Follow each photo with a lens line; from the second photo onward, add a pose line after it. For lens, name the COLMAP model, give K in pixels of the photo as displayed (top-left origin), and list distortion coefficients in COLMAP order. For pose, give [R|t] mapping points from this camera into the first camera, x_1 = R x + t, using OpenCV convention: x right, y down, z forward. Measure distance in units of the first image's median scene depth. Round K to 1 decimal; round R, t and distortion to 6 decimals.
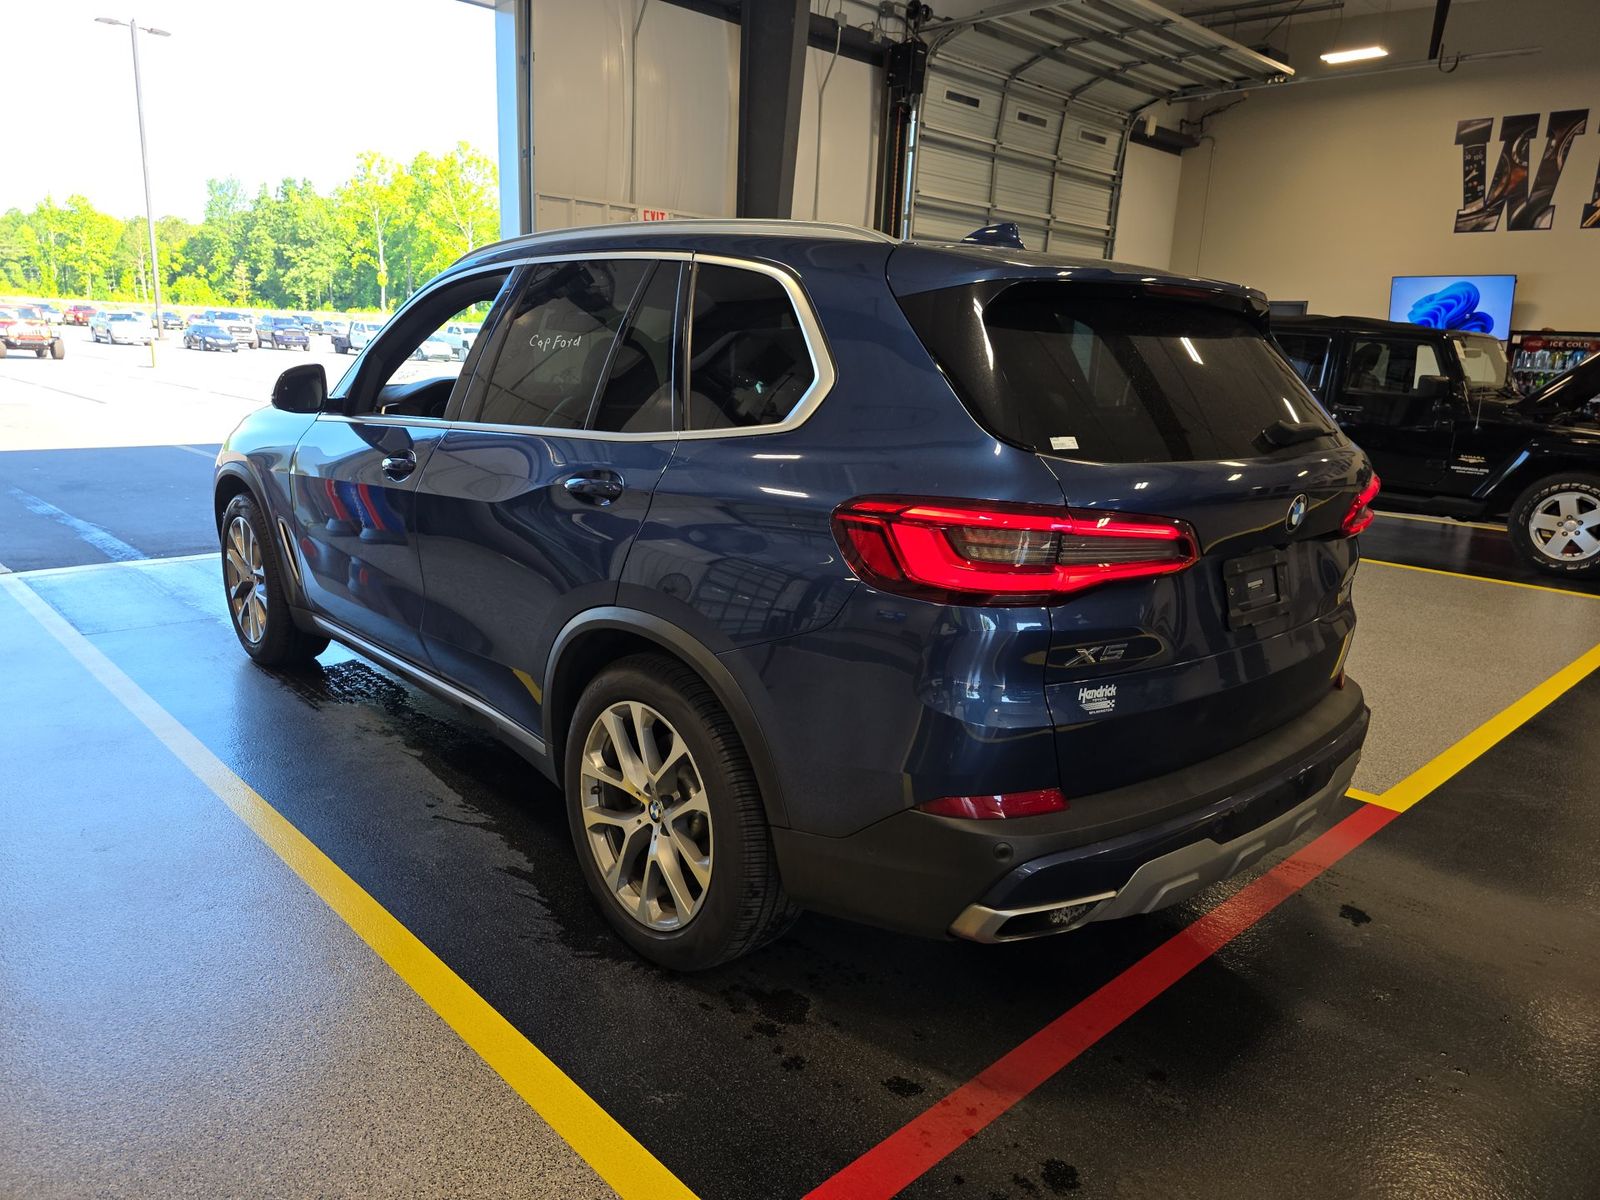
lens RADIAL K [[1152.1, 0, 782.3], [0, 1152.1, 615.2], [0, 0, 1]] dist [0.018795, -0.007522]
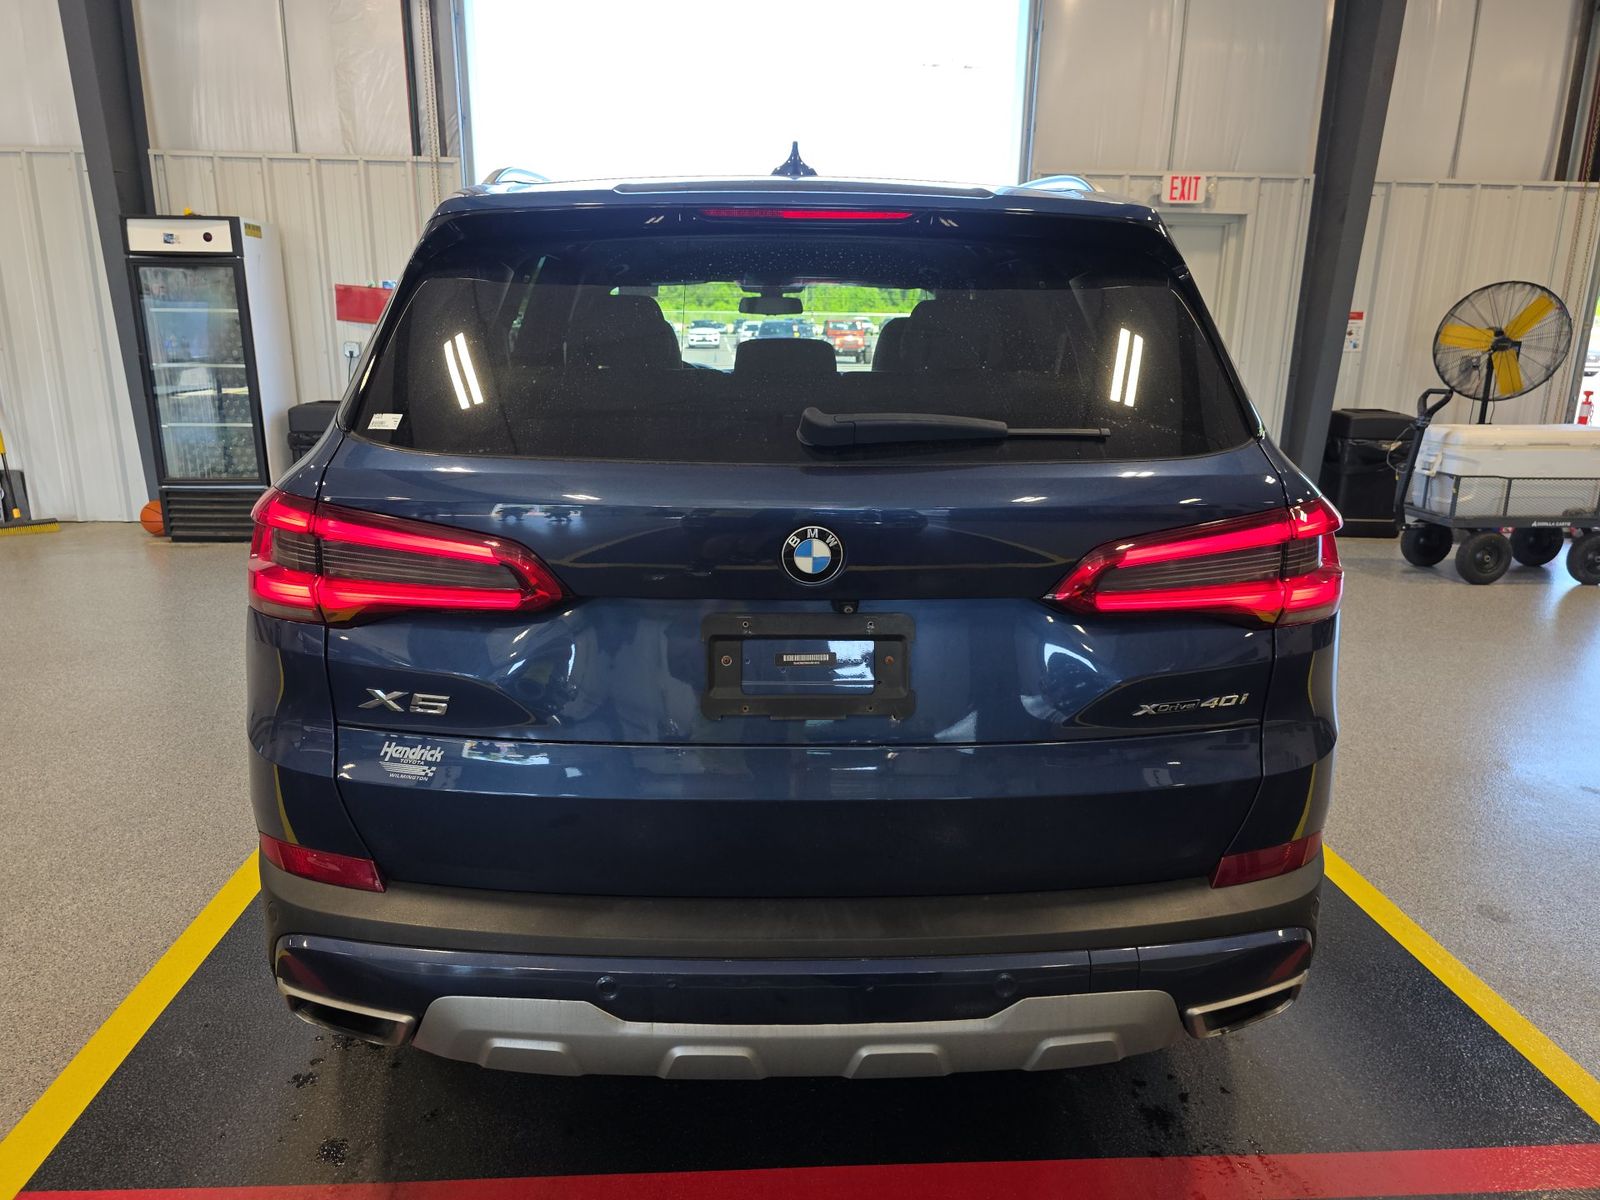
lens RADIAL K [[1152.1, 0, 782.3], [0, 1152.1, 615.2], [0, 0, 1]] dist [0.018795, -0.007522]
pose [[0.769005, 0.139581, -0.623817, 0.581670], [-0.143789, 0.988632, 0.043954, -0.057254], [0.622861, 0.055898, 0.780333, 0.348344]]
